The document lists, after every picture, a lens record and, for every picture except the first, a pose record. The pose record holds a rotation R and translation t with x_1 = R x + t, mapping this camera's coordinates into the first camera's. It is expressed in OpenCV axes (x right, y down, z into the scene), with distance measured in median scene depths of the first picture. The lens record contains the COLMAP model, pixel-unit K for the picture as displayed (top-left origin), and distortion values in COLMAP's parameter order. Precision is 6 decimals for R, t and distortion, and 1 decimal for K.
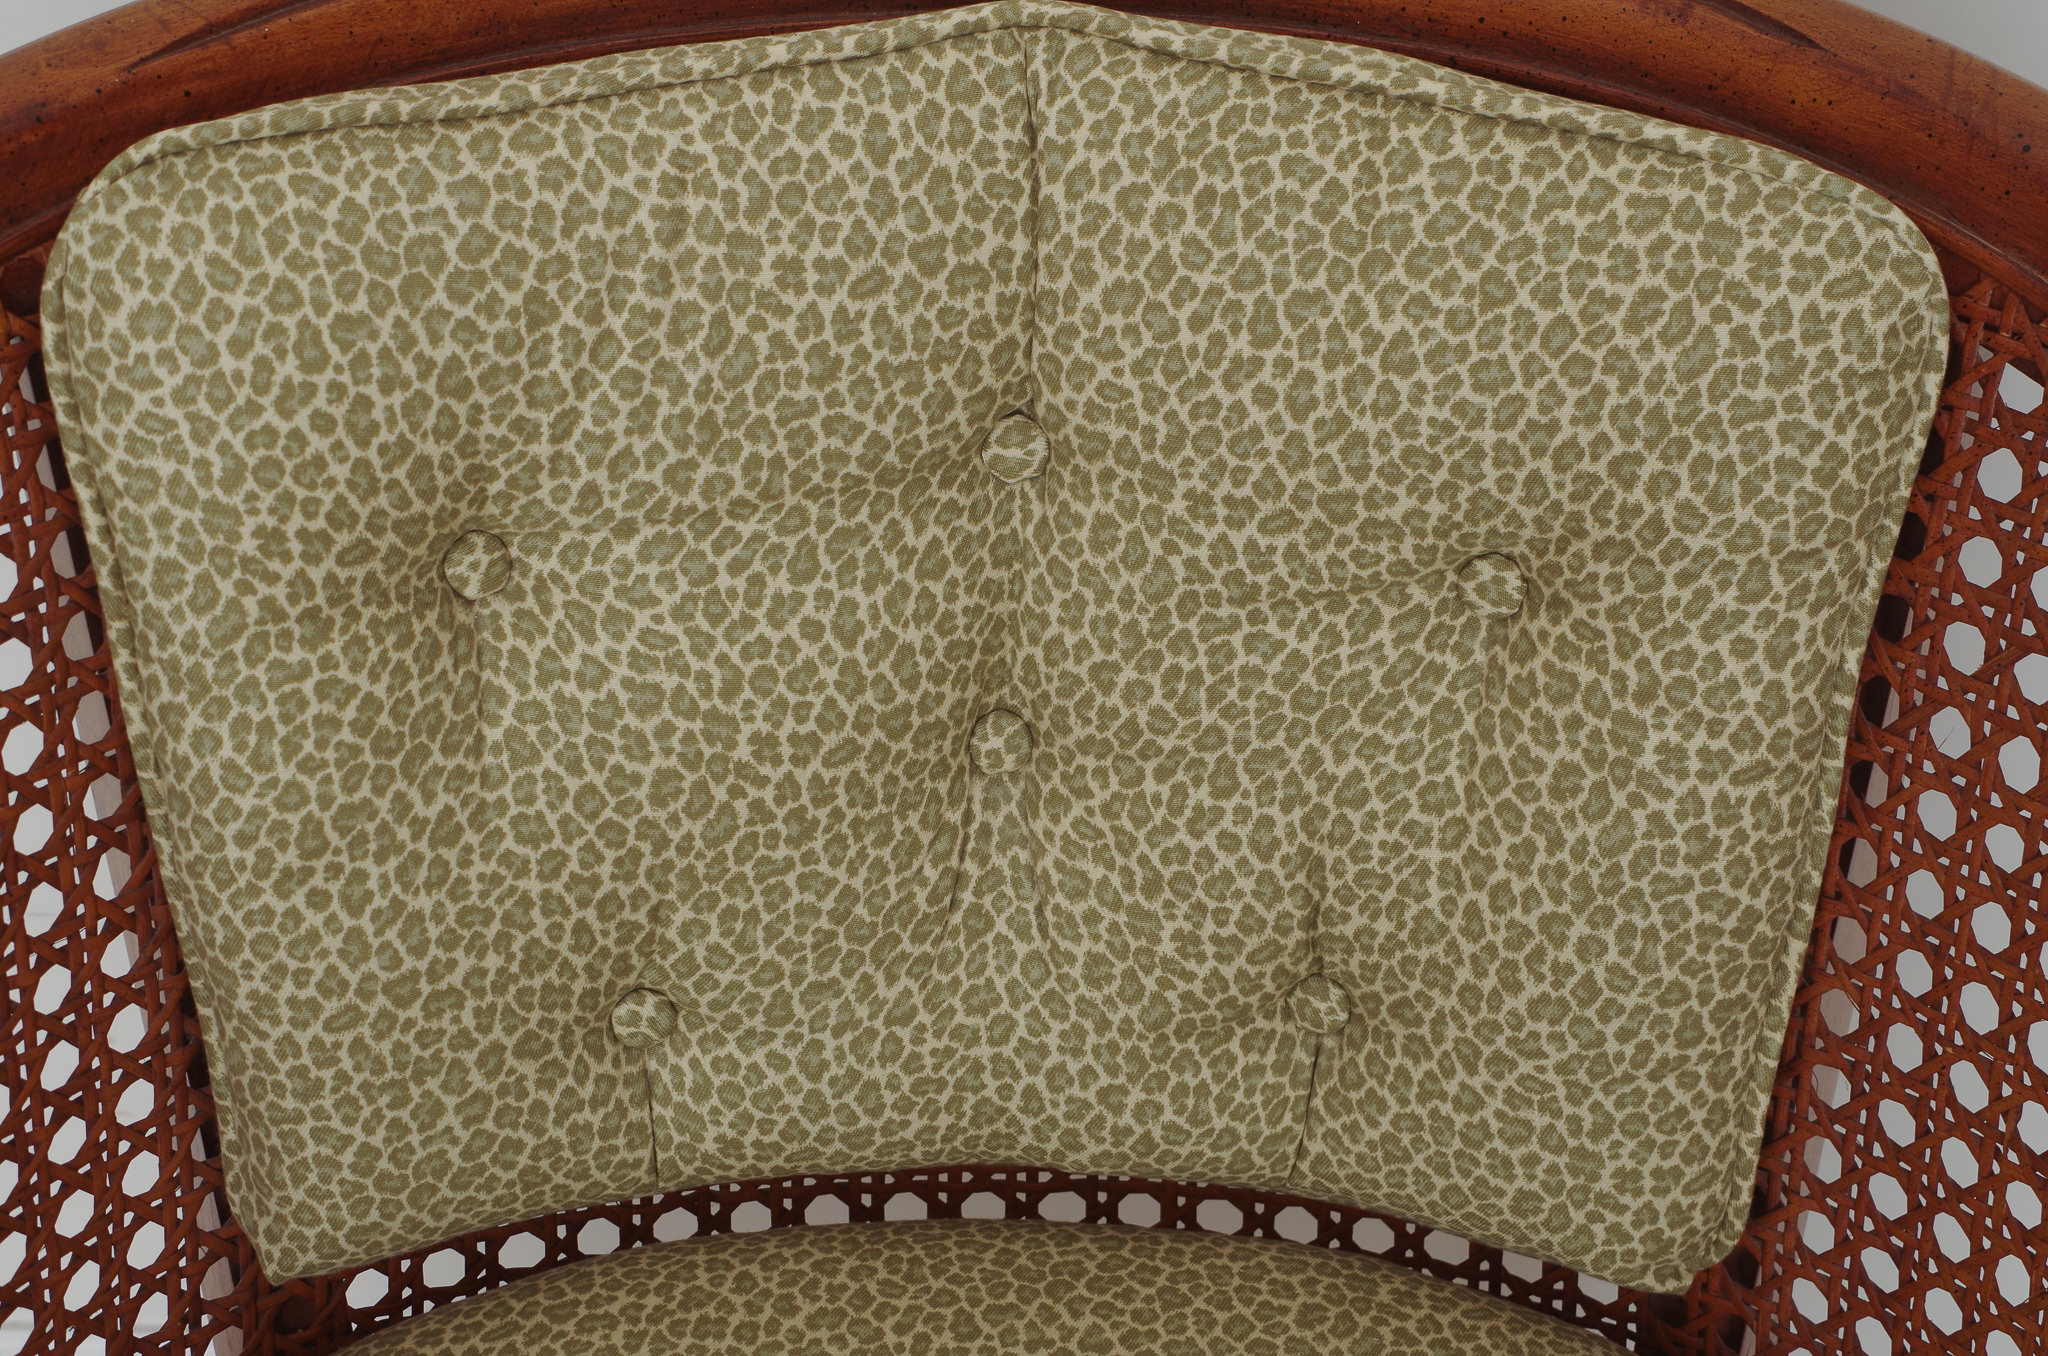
lens RADIAL K [[3908.8, 0, 1033.2], [0, 3908.8, 671.3], [0, 0, 1]] dist [0.226505, -0.261143]
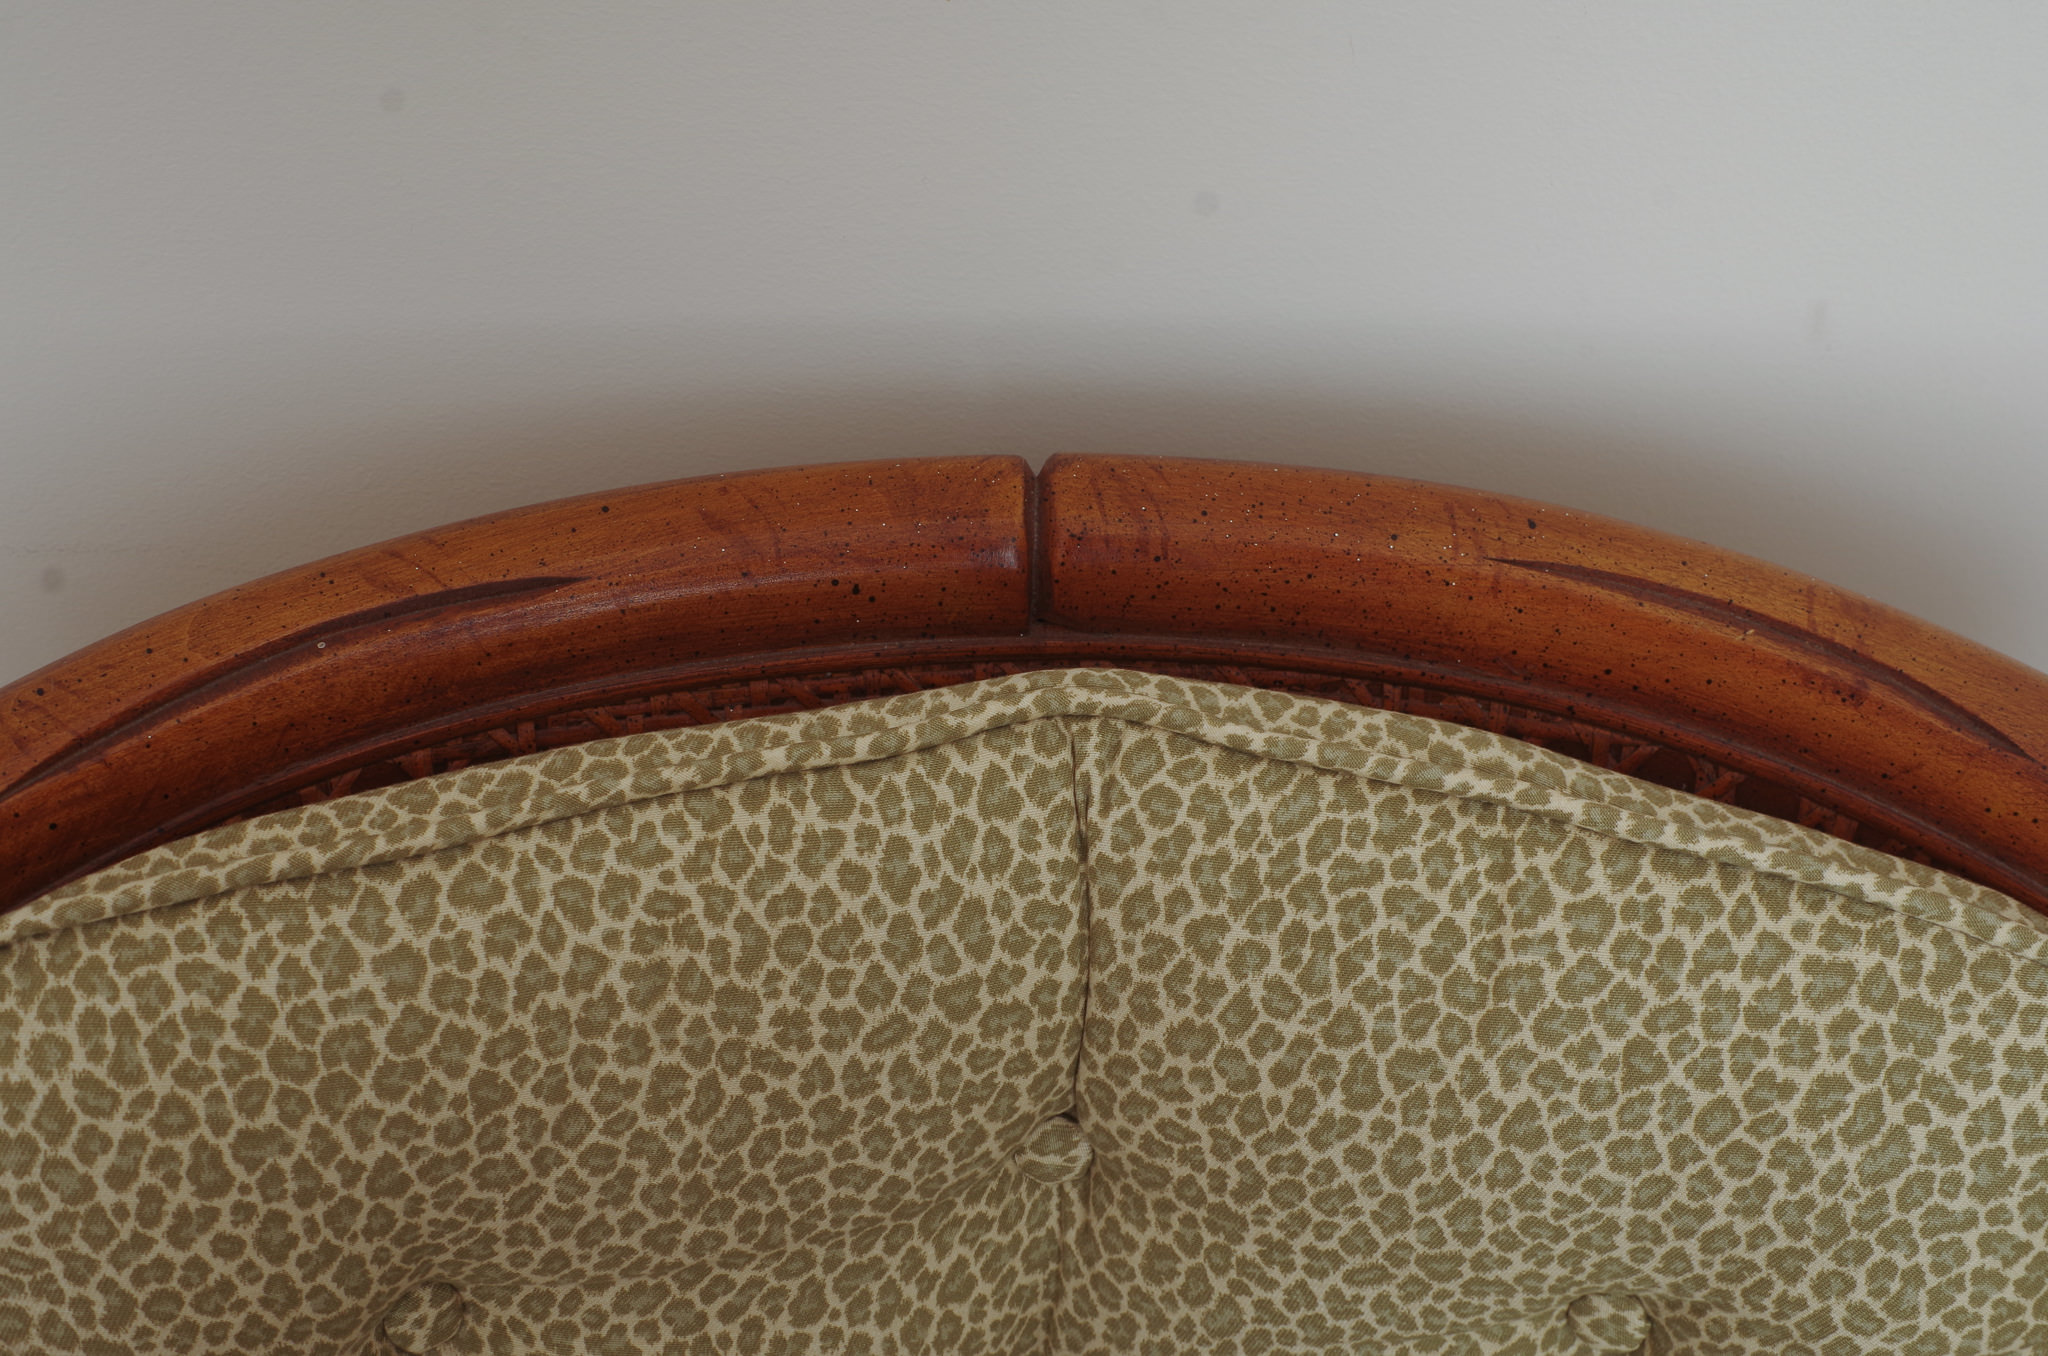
lens RADIAL K [[3117.9, 0, 1037.2], [0, 3117.9, 674.4], [0, 0, 1]] dist [0.053210, 0.193002]
pose [[0.999302, -0.006046, 0.036860, -0.034221], [0.000122, 0.987333, 0.158662, -0.280741], [-0.037352, -0.158547, 0.986645, 0.359440]]
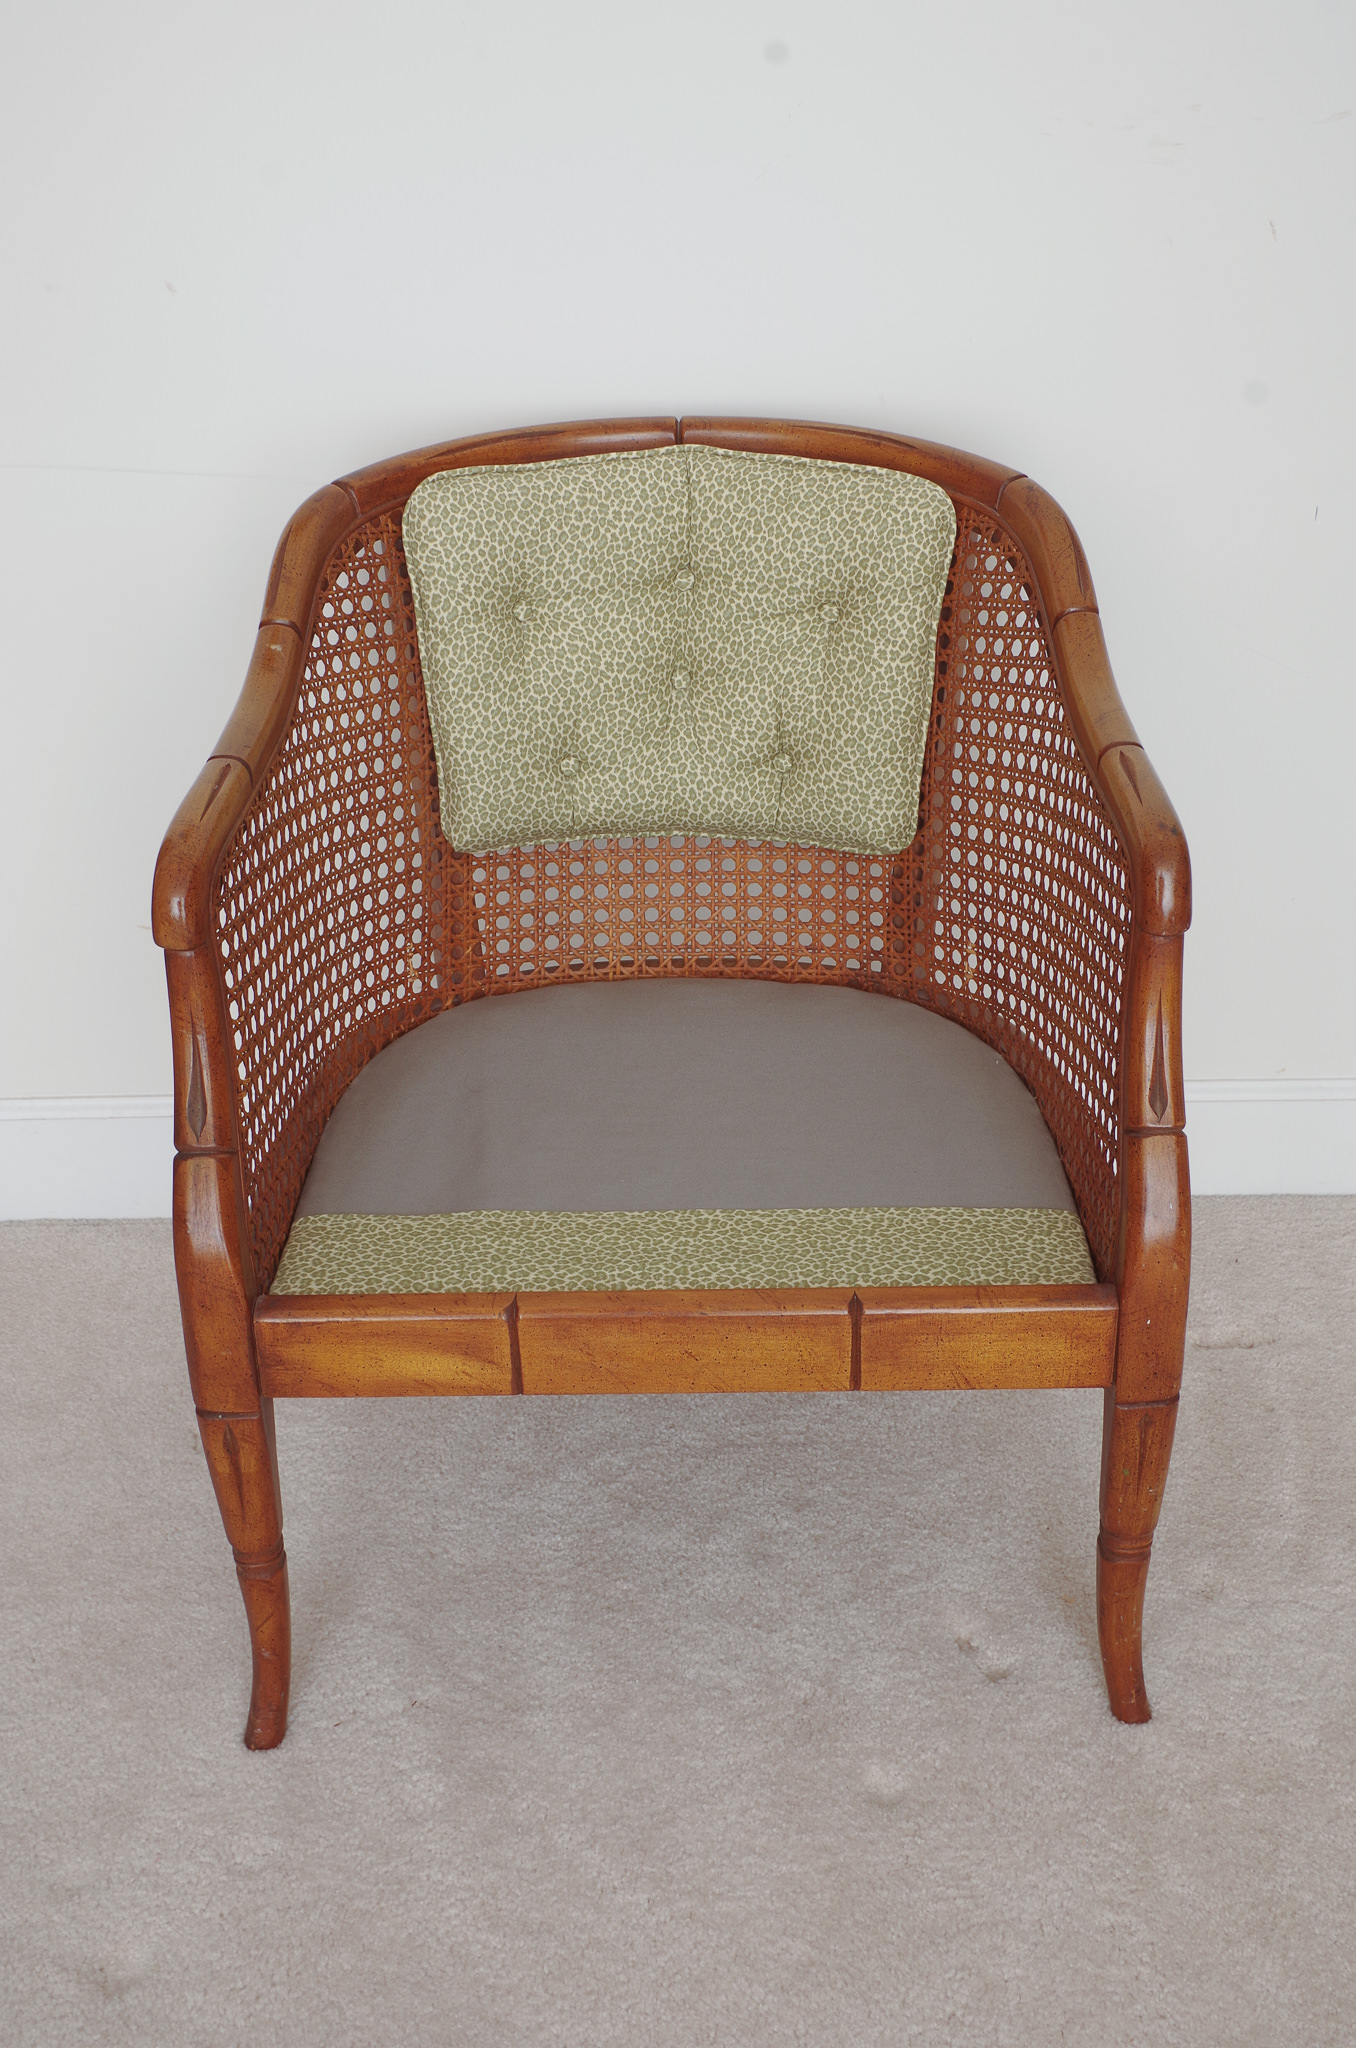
lens RADIAL K [[2411.8, 0, 678.0], [0, 2411.8, 1024.0], [0, 0, 1]] dist [0.014550, -0.020515]
pose [[0.999840, -0.011670, -0.013571, 0.013613], [0.009134, 0.984723, -0.173889, 0.695616], [0.015393, 0.173737, 0.984672, -0.976986]]
